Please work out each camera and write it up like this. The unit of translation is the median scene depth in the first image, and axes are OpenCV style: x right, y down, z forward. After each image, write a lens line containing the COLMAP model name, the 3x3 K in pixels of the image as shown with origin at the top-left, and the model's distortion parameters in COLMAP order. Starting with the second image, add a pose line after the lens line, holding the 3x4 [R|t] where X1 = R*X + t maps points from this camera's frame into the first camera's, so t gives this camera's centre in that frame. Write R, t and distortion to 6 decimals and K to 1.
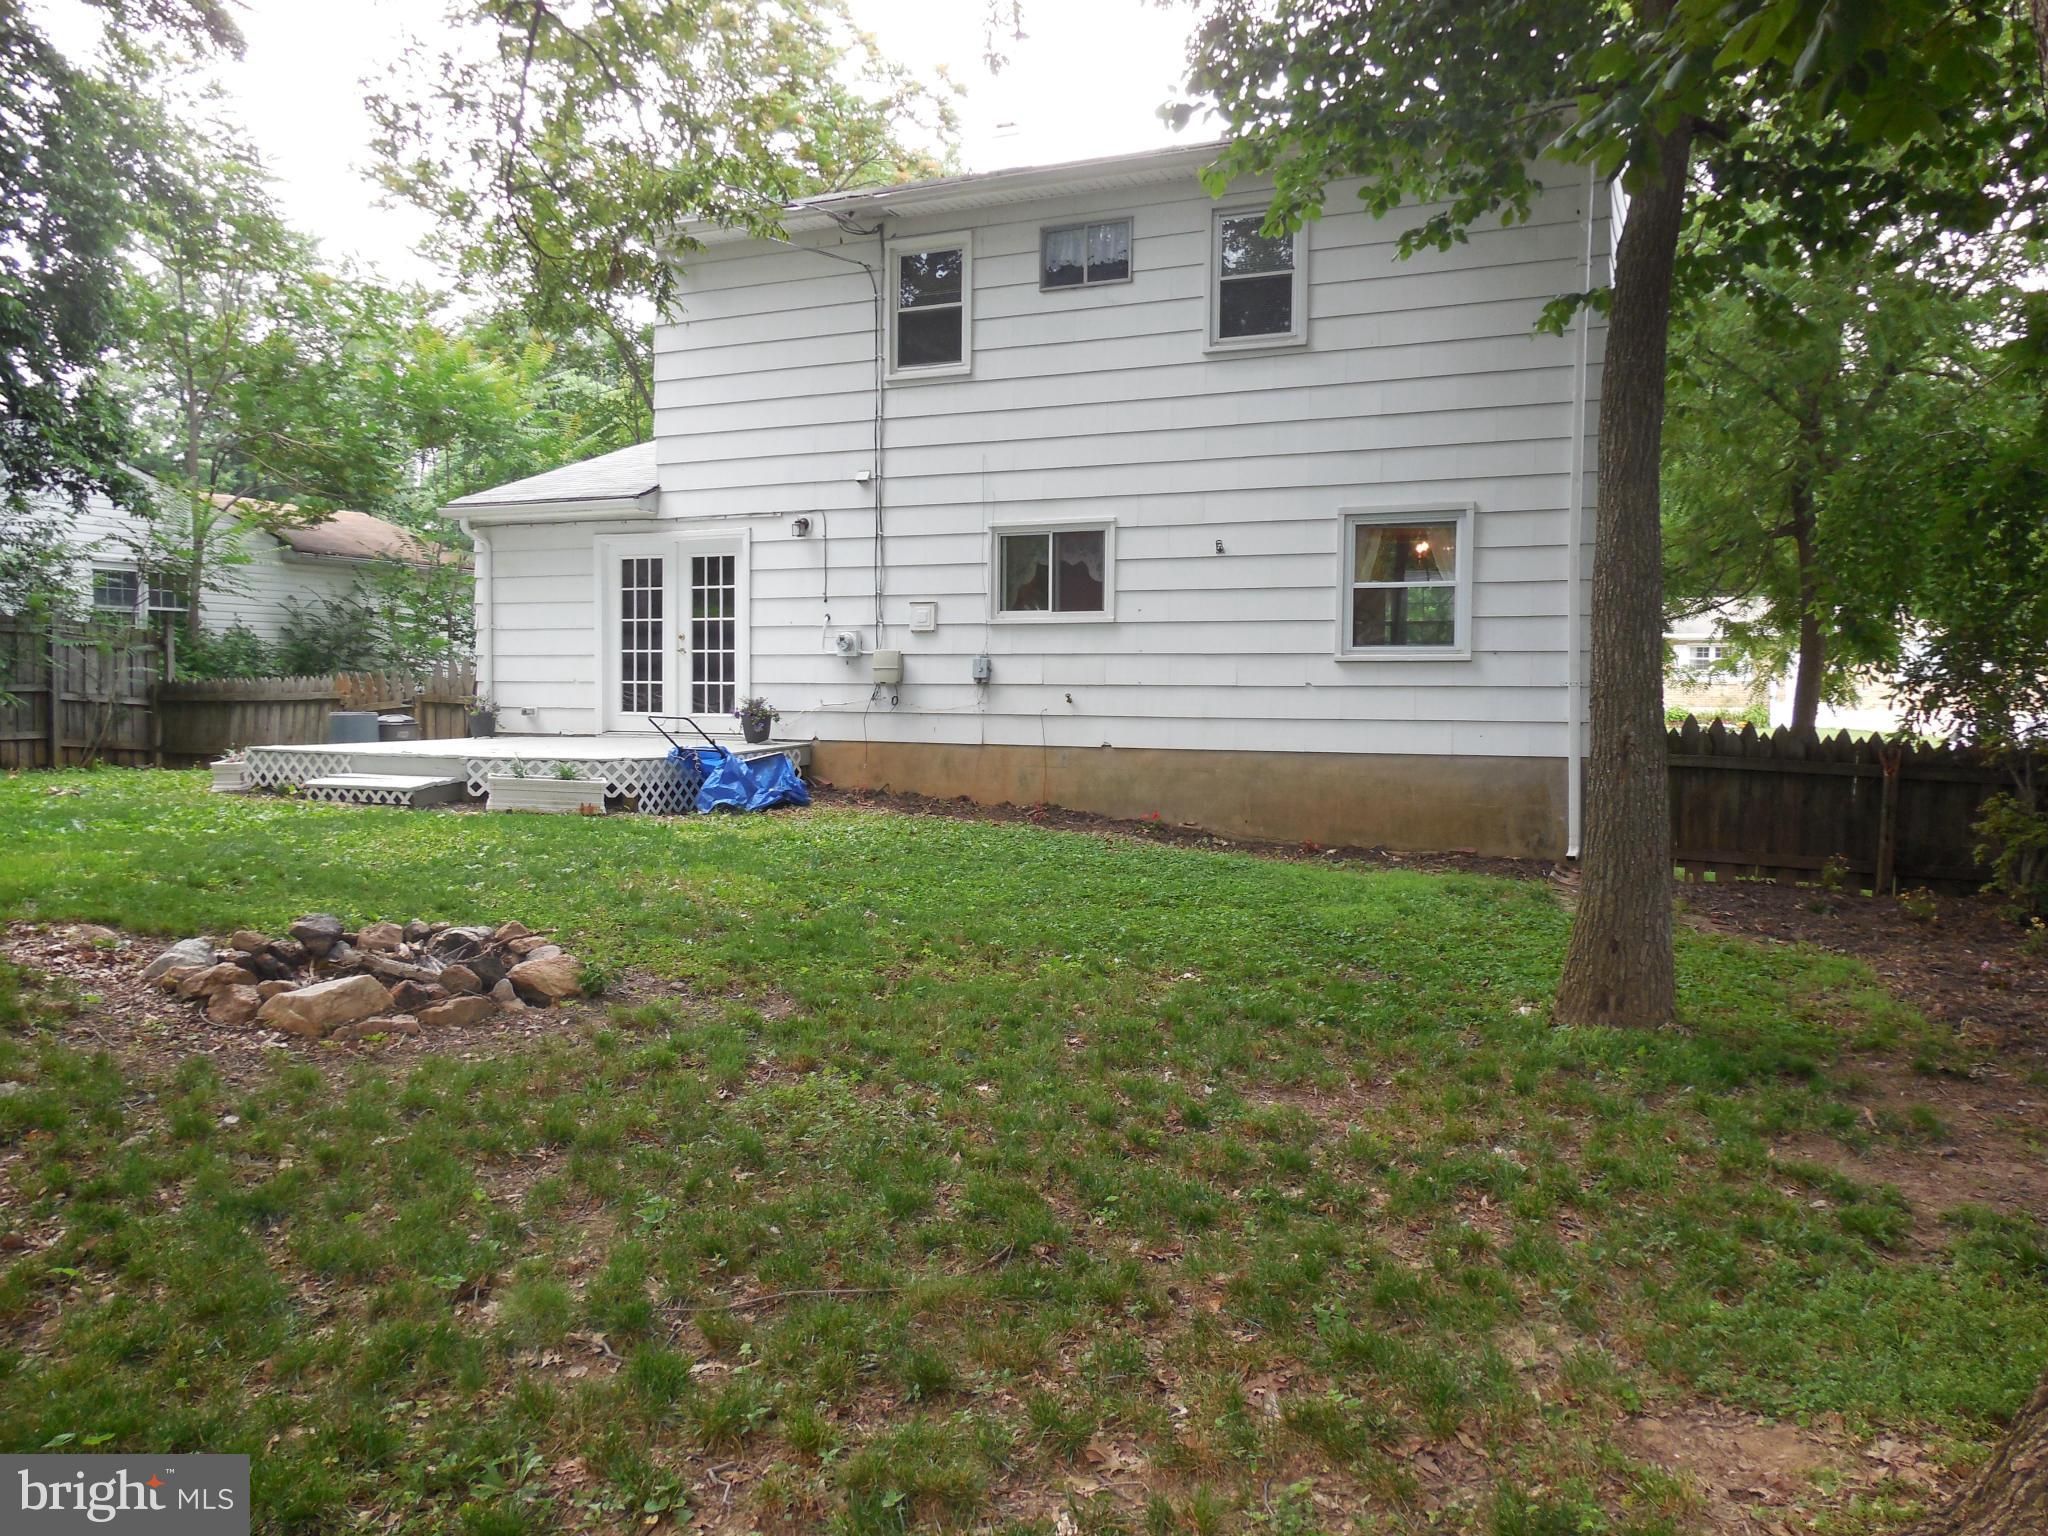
lens RADIAL K [[1584.0, 0, 1018.1], [0, 1584.0, 760.5], [0, 0, 1]] dist [-0.025271, 0.006473]
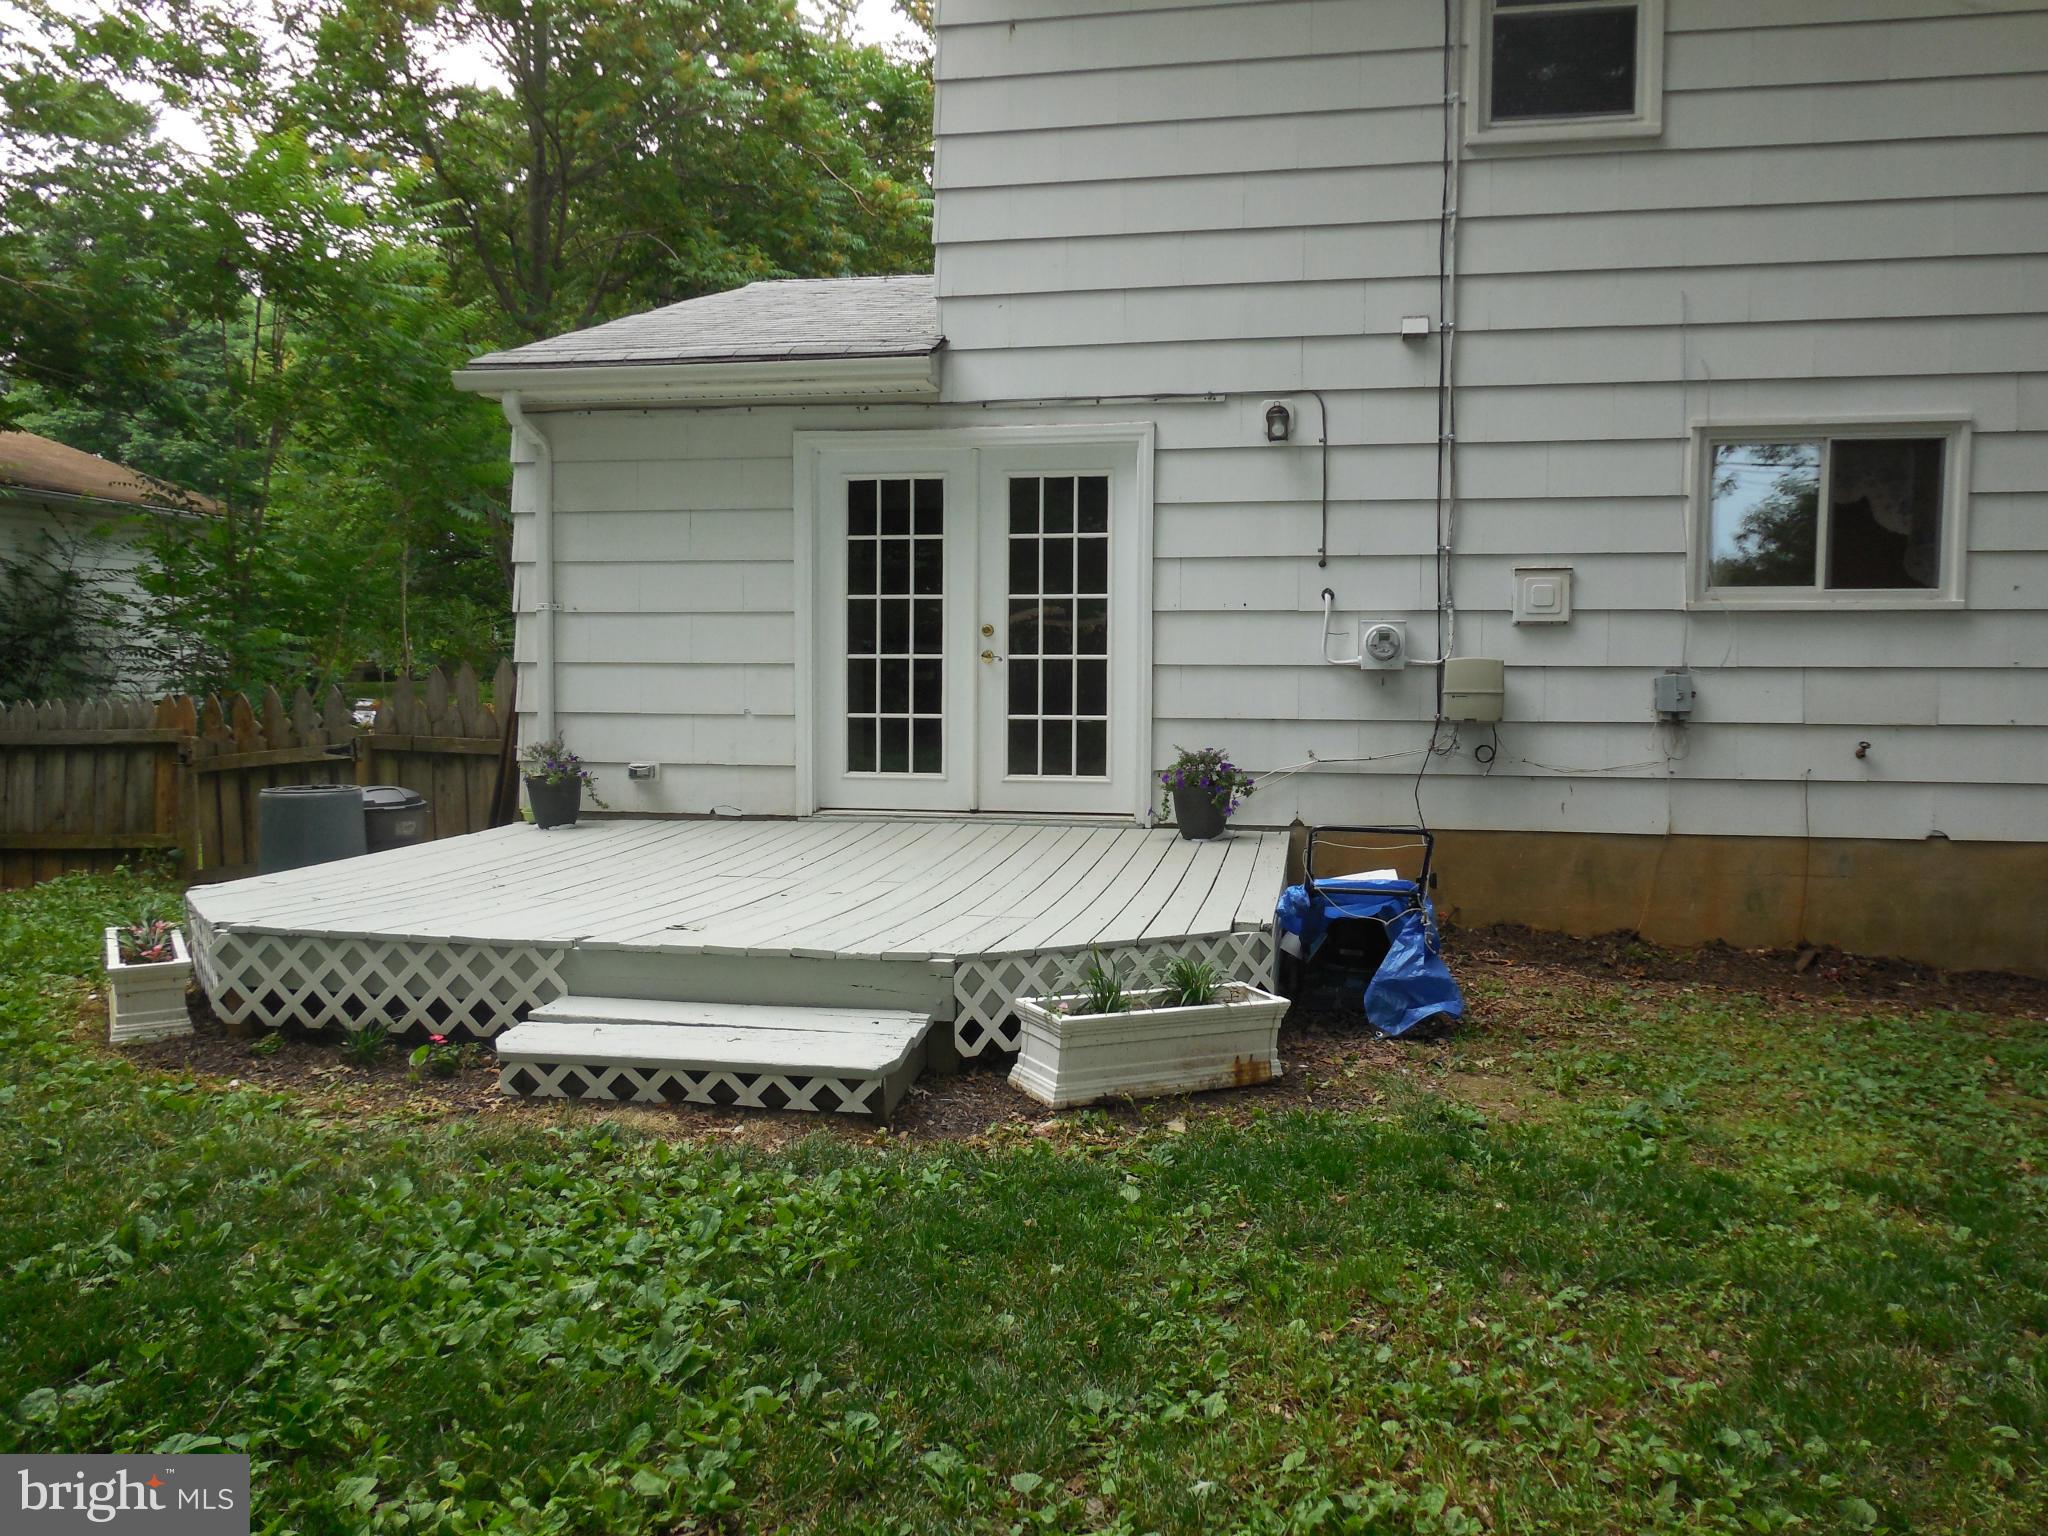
lens RADIAL K [[1584.0, 0, 1025.5], [0, 1584.0, 766.2], [0, 0, 1]] dist [-0.025271, 0.006473]
pose [[0.967629, -0.022157, 0.251401, -0.358985], [0.016776, 0.999582, 0.023524, -0.048528], [-0.251817, -0.018545, 0.967597, 0.523305]]
